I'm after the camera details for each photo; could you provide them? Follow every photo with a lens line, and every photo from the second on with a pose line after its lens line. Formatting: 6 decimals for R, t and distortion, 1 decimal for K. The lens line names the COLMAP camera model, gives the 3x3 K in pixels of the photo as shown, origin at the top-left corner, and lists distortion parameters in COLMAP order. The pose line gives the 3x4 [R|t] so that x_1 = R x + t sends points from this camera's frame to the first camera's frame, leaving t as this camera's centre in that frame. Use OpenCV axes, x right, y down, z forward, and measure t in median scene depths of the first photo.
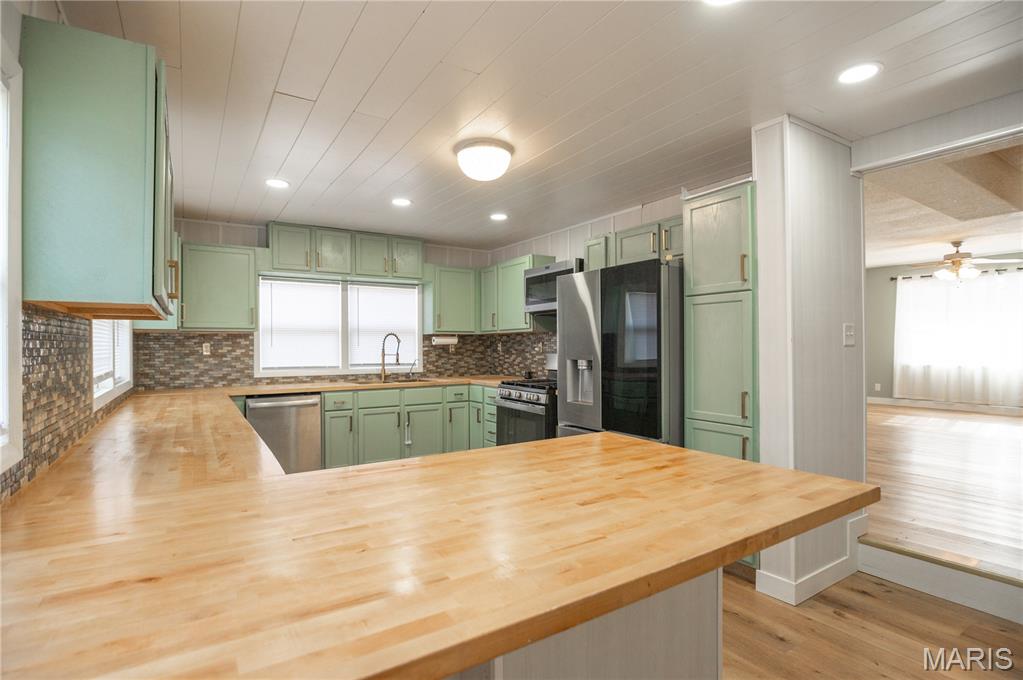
lens RADIAL K [[502.8, 0, 508.0], [0, 502.8, 340.2], [0, 0, 1]] dist [-0.007129, -0.000301]
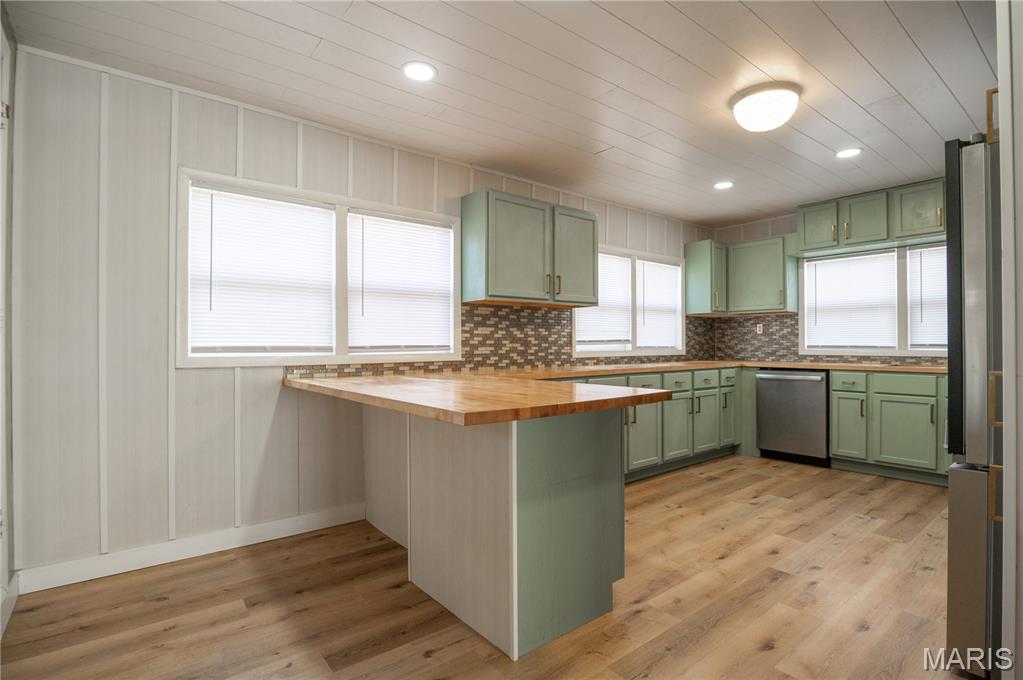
lens RADIAL K [[502.8, 0, 508.8], [0, 502.8, 341.5], [0, 0, 1]] dist [-0.007129, -0.000301]
pose [[0.111808, 0.001860, -0.993728, 0.496821], [0.012448, 0.999917, 0.003272, 0.035685], [0.993652, -0.012736, 0.111776, 0.268928]]
